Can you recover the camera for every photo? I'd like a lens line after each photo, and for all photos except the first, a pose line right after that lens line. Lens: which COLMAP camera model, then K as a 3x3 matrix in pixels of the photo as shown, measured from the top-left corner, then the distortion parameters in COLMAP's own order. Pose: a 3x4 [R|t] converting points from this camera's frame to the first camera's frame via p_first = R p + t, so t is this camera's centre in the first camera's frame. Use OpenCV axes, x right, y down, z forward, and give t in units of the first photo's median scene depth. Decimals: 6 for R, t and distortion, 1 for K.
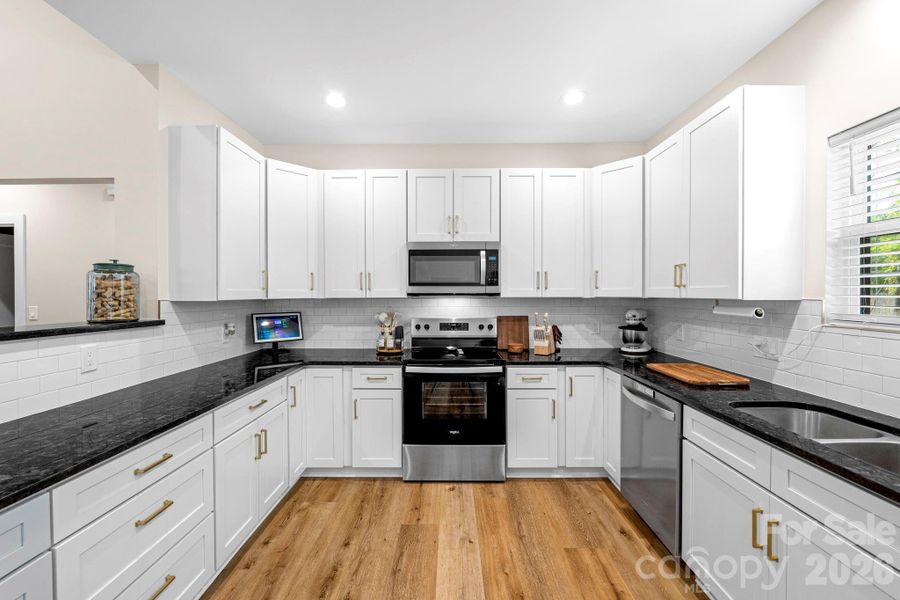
lens RADIAL K [[371.1, 0, 449.6], [0, 371.1, 296.0], [0, 0, 1]] dist [-0.009006, -0.000141]
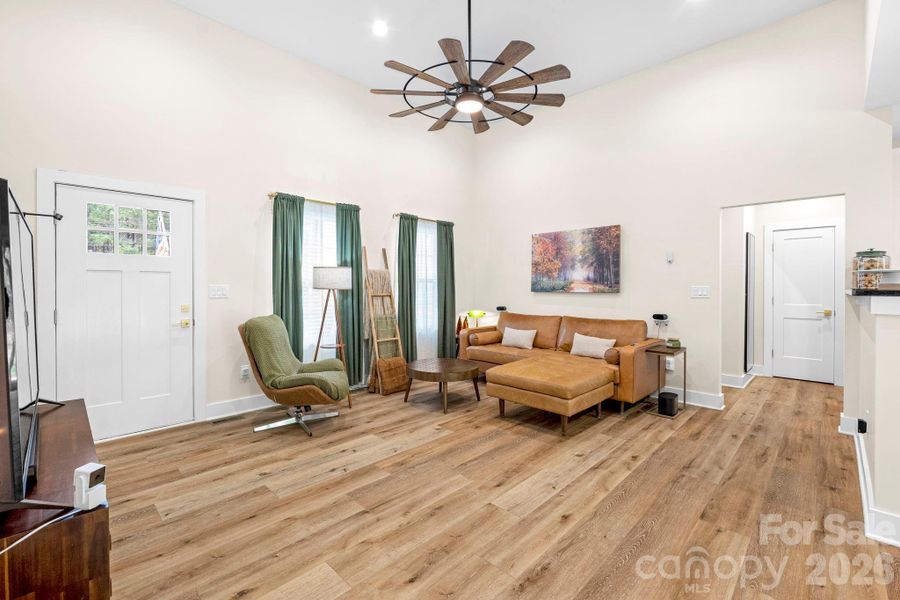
lens RADIAL K [[398.4, 0, 446.3], [0, 398.4, 290.3], [0, 0, 1]] dist [-0.007743, -0.000172]
pose [[0.712596, 0.008245, -0.701526, -0.669635], [-0.004582, 0.999964, 0.007098, 0.046978], [0.701559, -0.001844, 0.712609, -0.916352]]
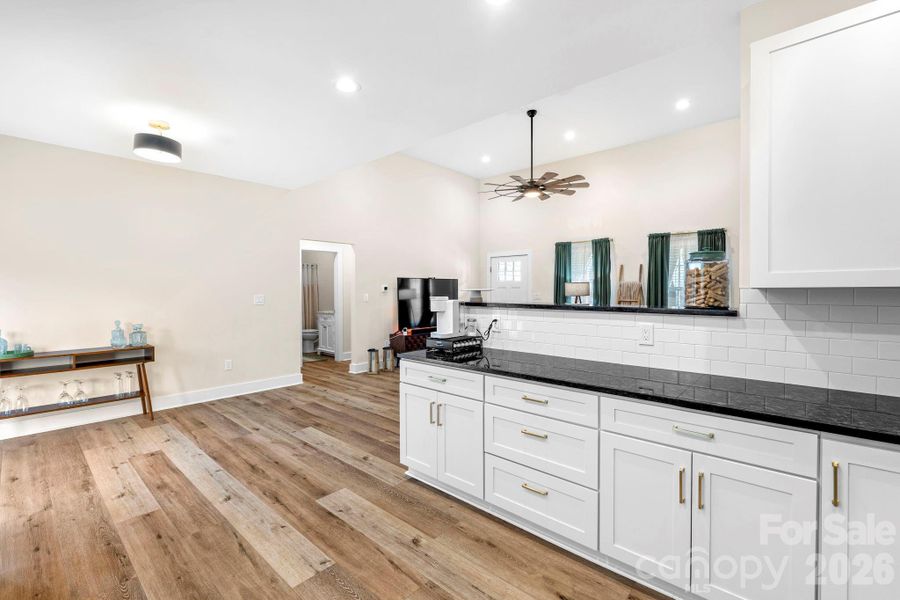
lens RADIAL K [[398.4, 0, 453.9], [0, 398.4, 295.5], [0, 0, 1]] dist [-0.007743, -0.000172]
pose [[-0.661795, 0.015809, -0.749518, 0.262298], [0.002314, 0.999816, 0.019045, 0.007673], [0.749681, 0.010869, -0.661710, 0.821452]]
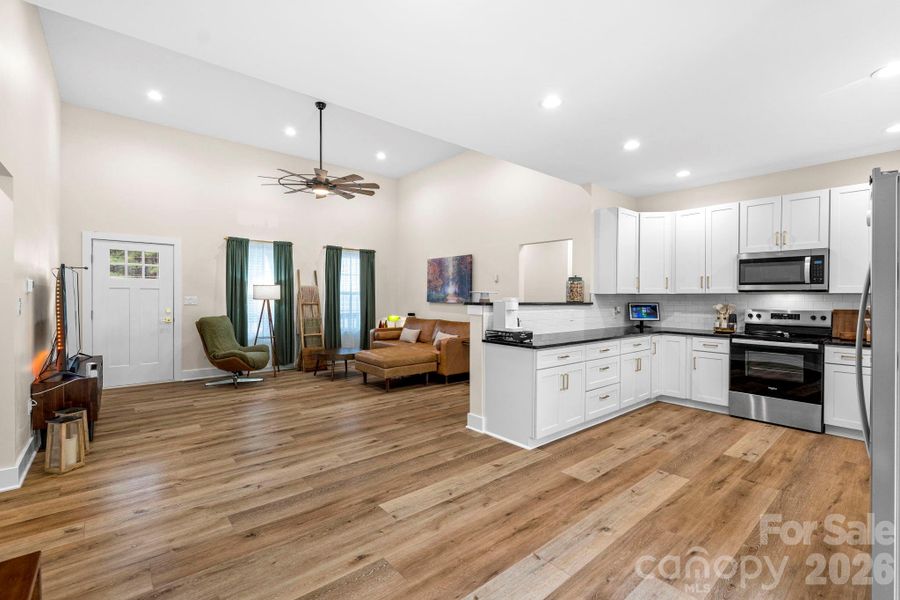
lens RADIAL K [[398.4, 0, 448.1], [0, 398.4, 300.4], [0, 0, 1]] dist [-0.007743, -0.000172]
pose [[0.654563, 0.013964, -0.755878, 0.316023], [-0.009735, 0.999902, 0.010042, 0.028186], [0.755945, 0.000785, 0.654635, -0.854581]]
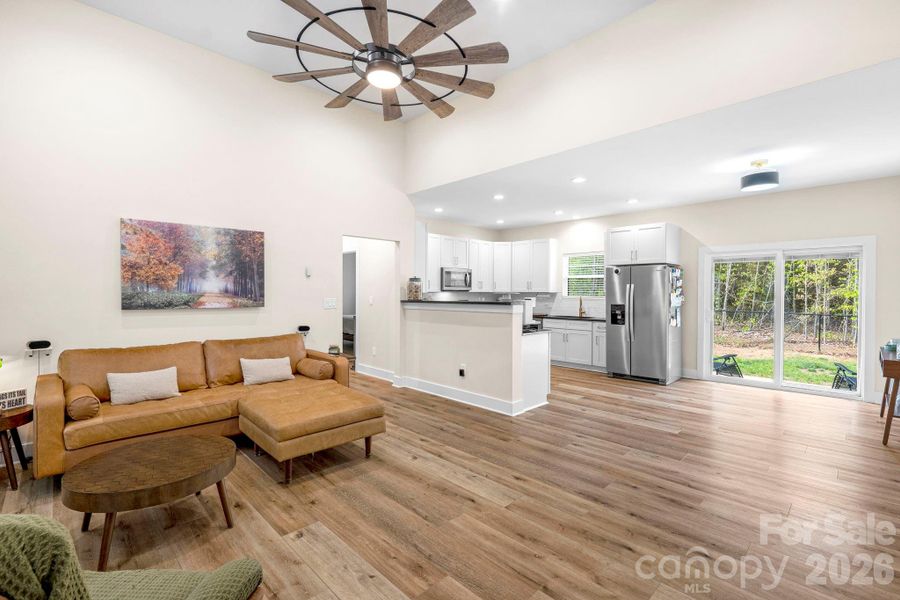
lens RADIAL K [[398.4, 0, 458.7], [0, 398.4, 296.3], [0, 0, 1]] dist [-0.007743, -0.000172]
pose [[0.703302, -0.003261, 0.710884, -1.838866], [-0.002106, 0.999976, 0.006671, 0.015262], [-0.710888, -0.006189, 0.703278, -0.821052]]
